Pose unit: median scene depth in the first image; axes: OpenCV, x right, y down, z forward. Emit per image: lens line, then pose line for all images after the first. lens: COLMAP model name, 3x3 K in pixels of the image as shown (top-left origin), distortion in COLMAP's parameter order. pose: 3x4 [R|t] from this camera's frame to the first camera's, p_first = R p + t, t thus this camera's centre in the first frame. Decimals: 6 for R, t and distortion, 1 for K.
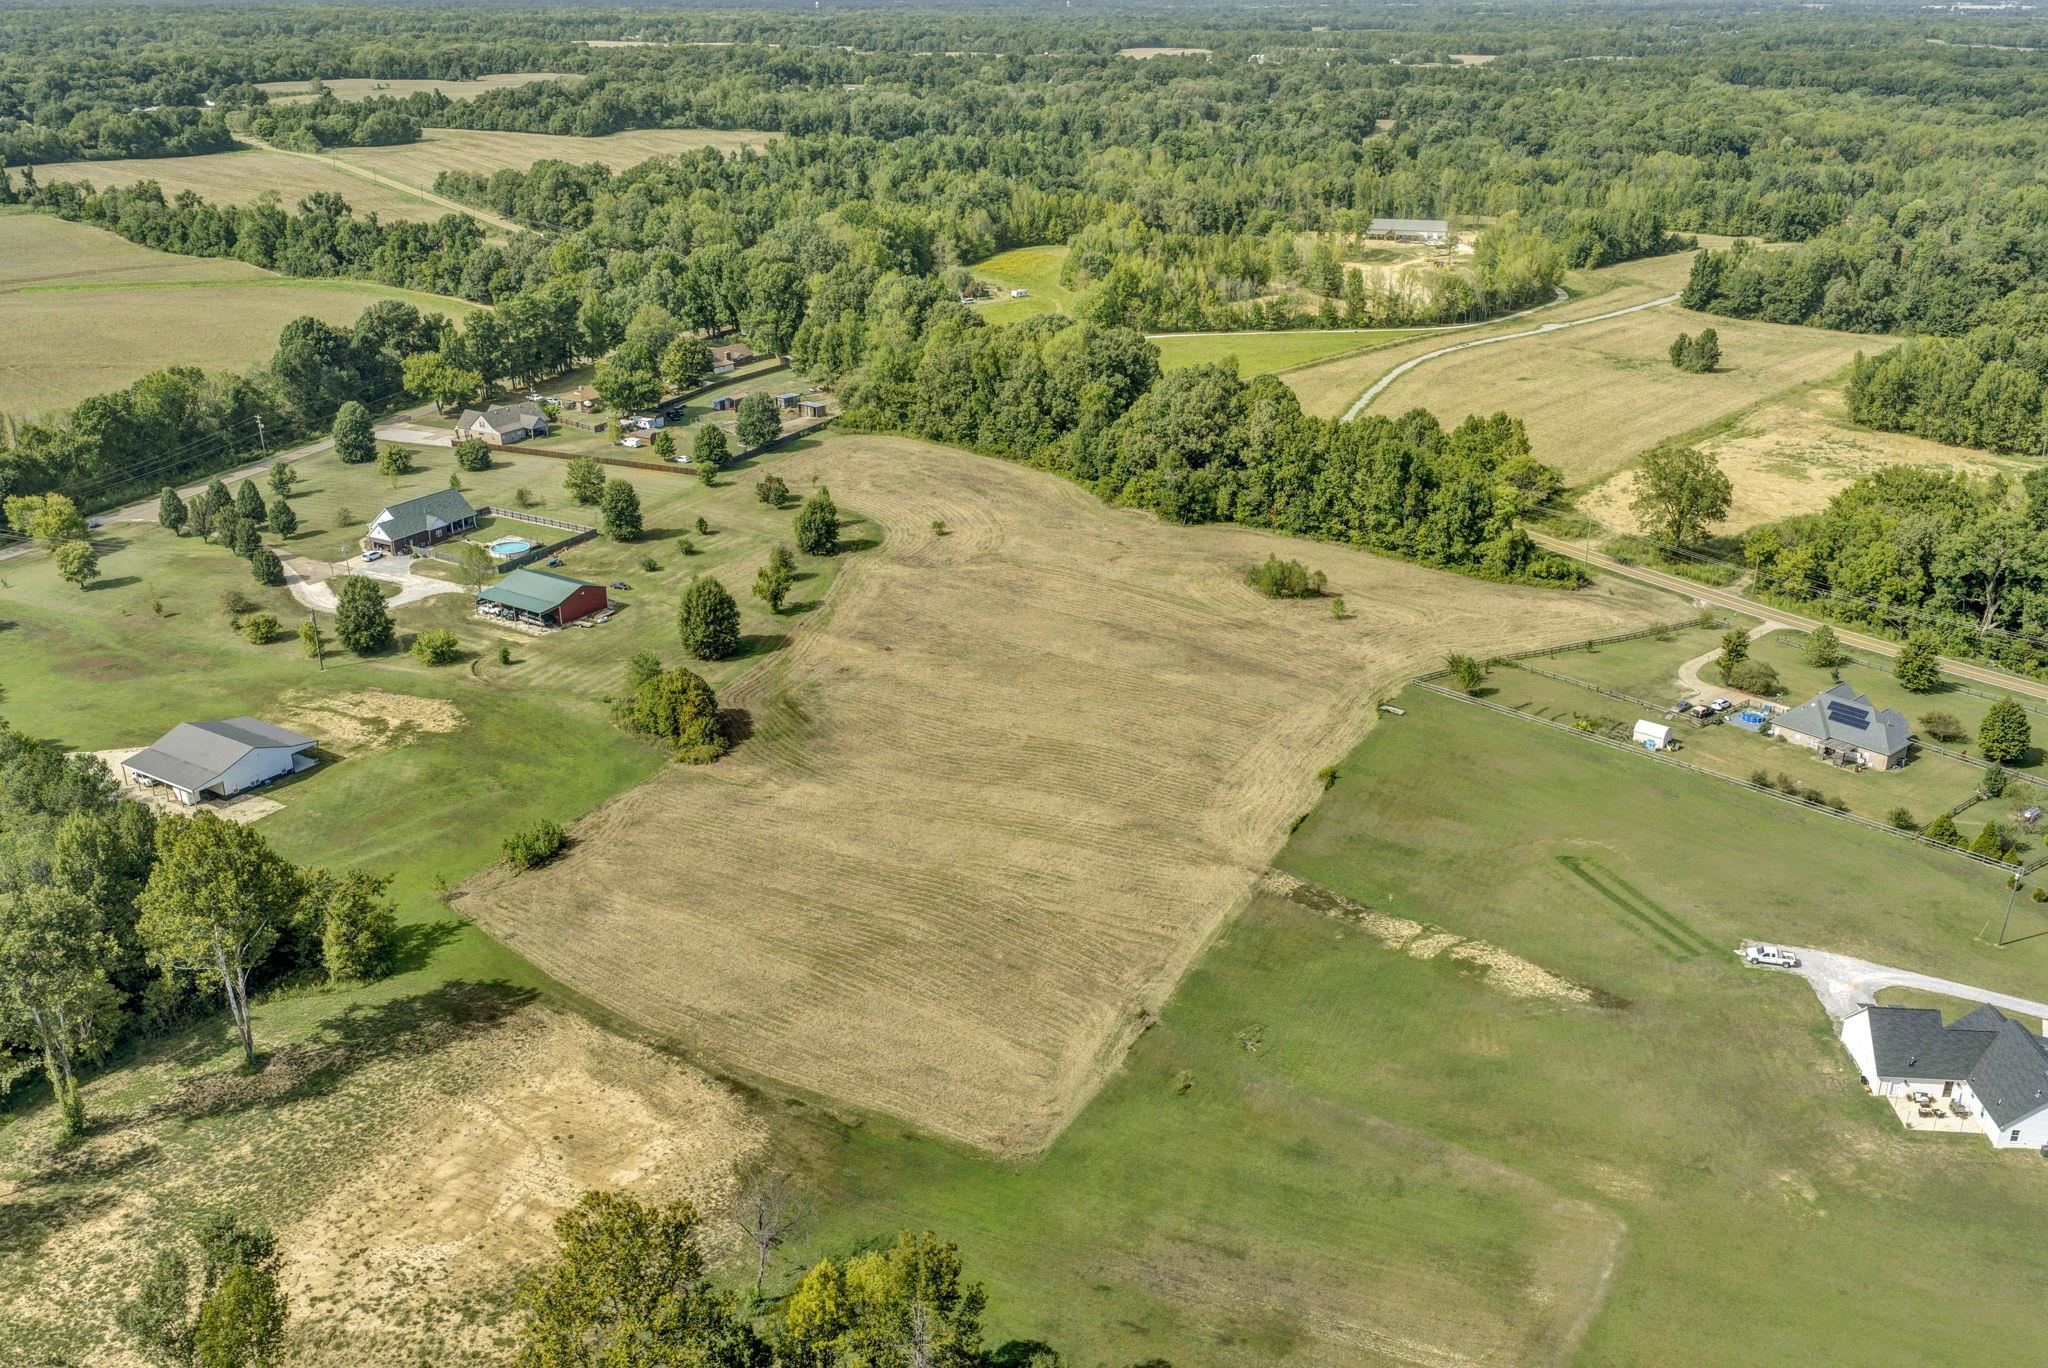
lens RADIAL K [[1748.3, 0, 1024.0], [0, 1748.3, 684.0], [0, 0, 1]] dist [0.020736, -0.048140]
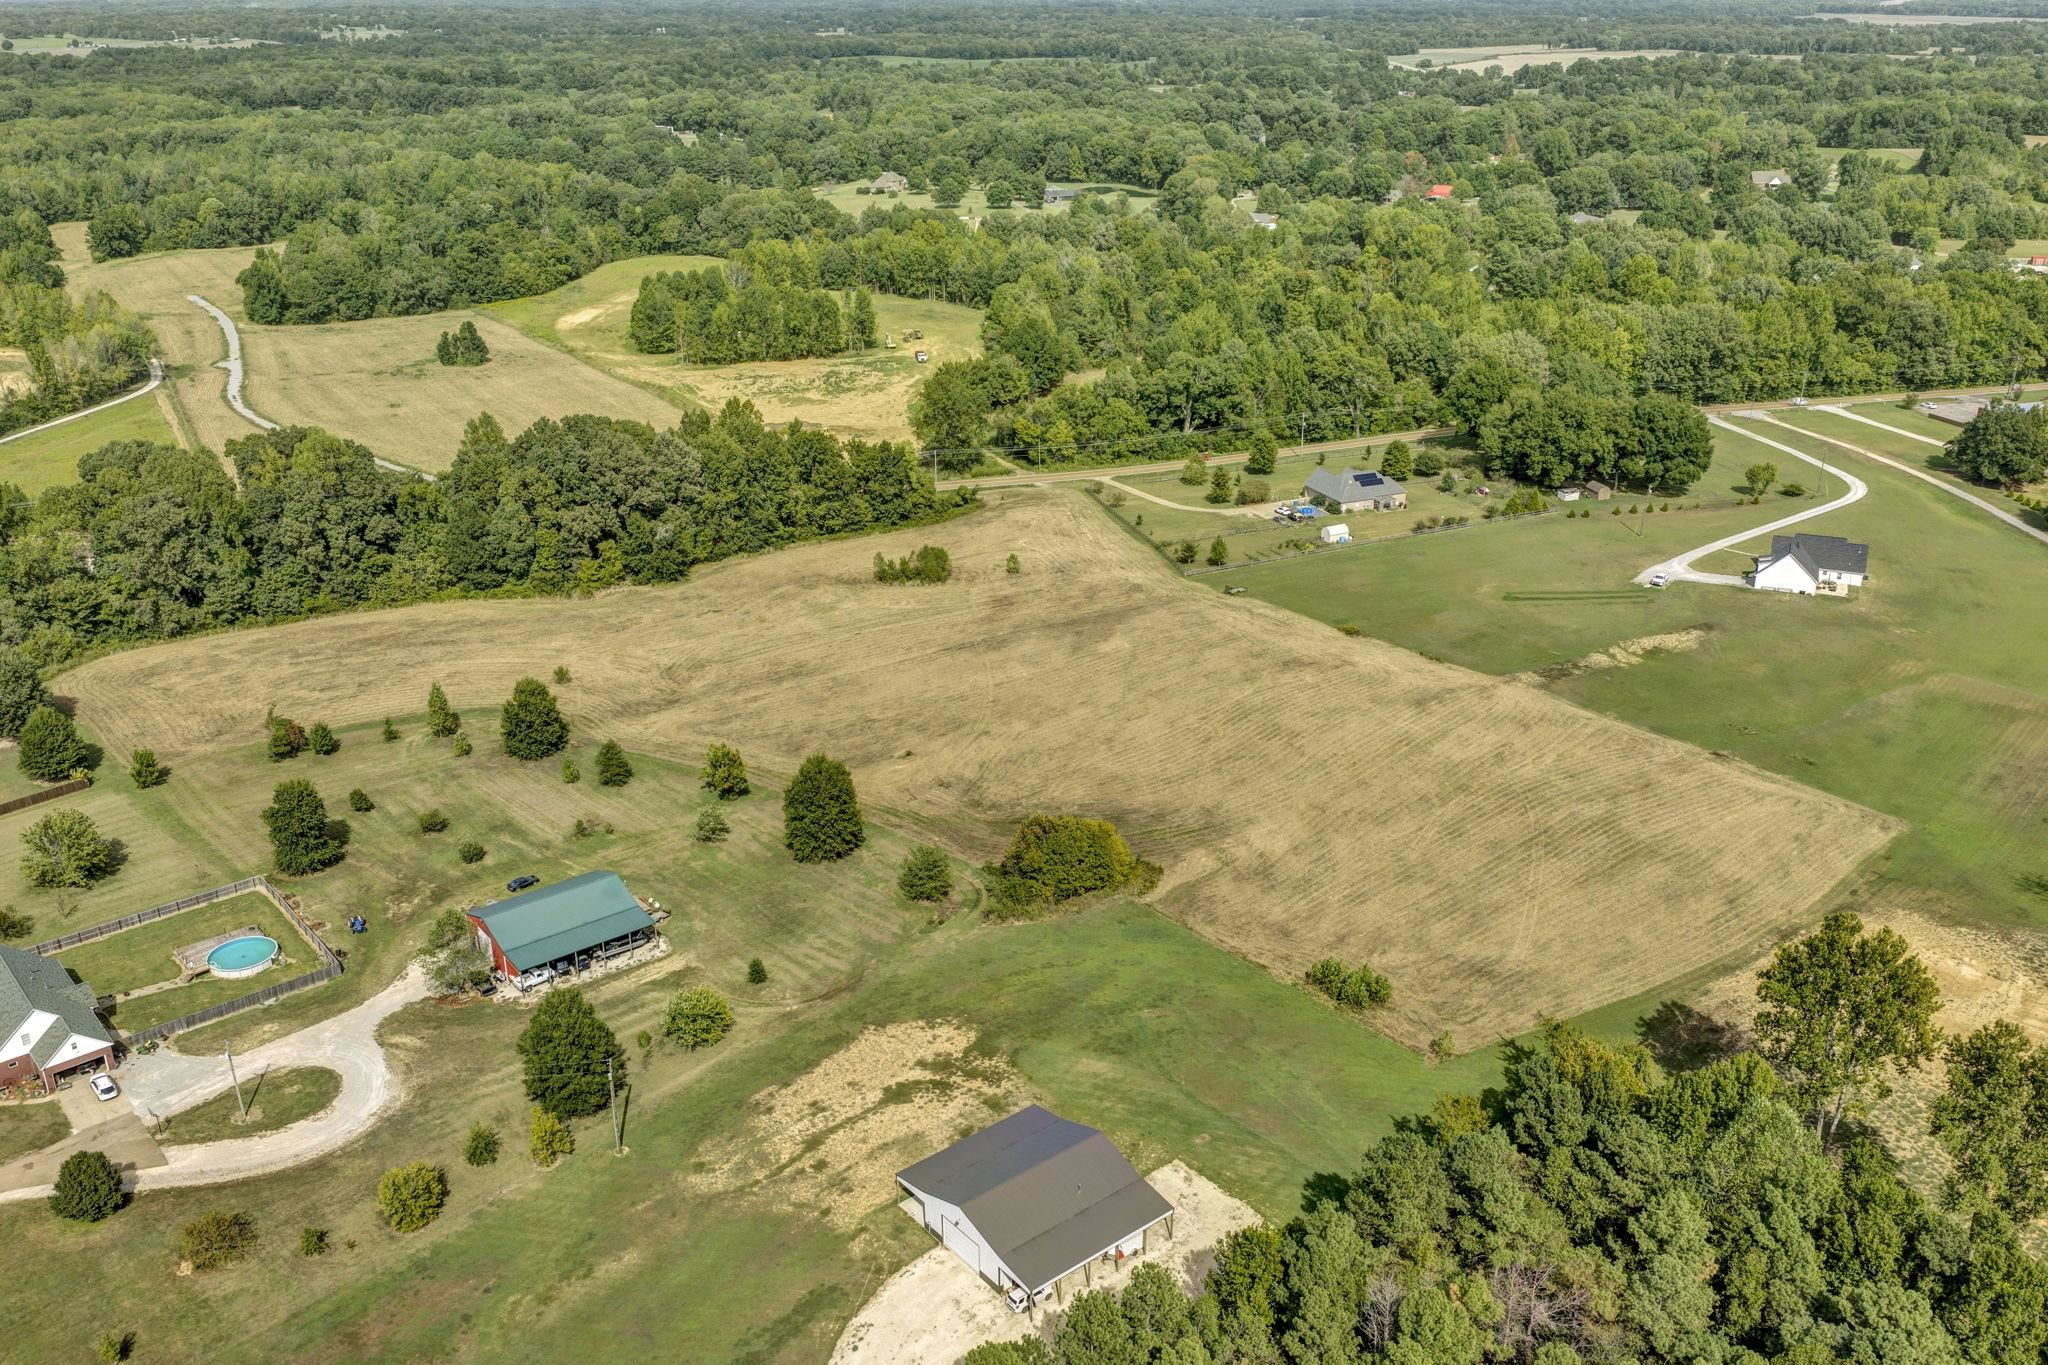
lens RADIAL K [[1729.6, 0, 1024.0], [0, 1729.6, 682.5], [0, 0, 1]] dist [0.018135, -0.033197]
pose [[0.316370, -0.362763, 0.876535, -0.658389], [0.361889, 0.900271, 0.241969, -0.196926], [-0.876896, 0.240656, 0.416099, 0.483085]]
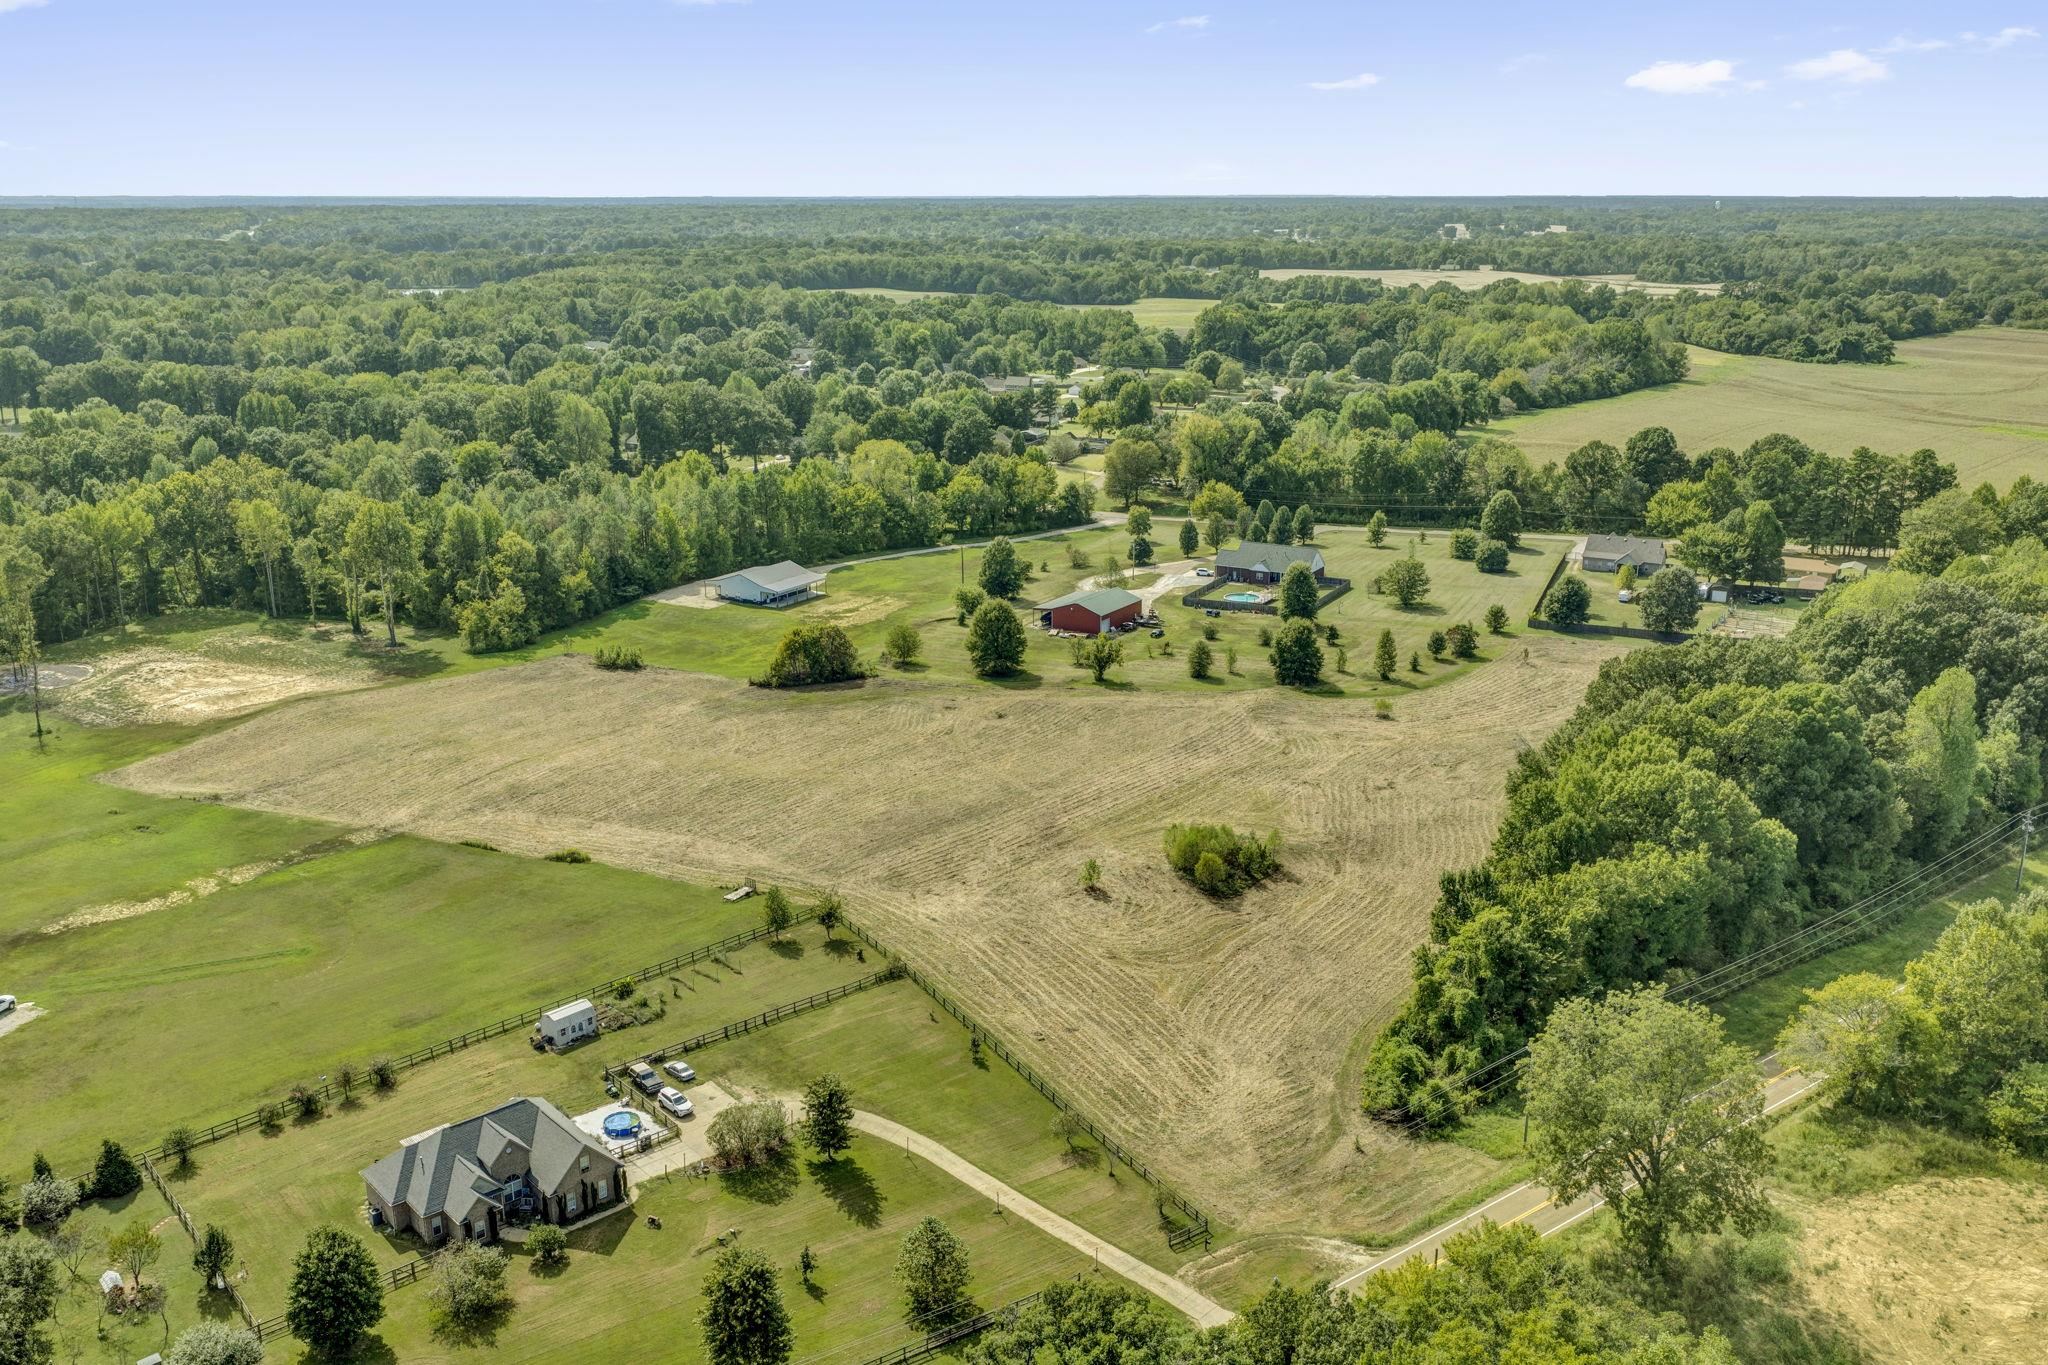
lens RADIAL K [[1729.6, 0, 1024.0], [0, 1729.6, 682.5], [0, 0, 1]] dist [0.018135, -0.033197]
pose [[0.025700, 0.274009, -0.961384, 0.692679], [-0.375236, 0.894025, 0.244780, -0.228282], [0.926573, 0.354455, 0.125795, 0.730634]]
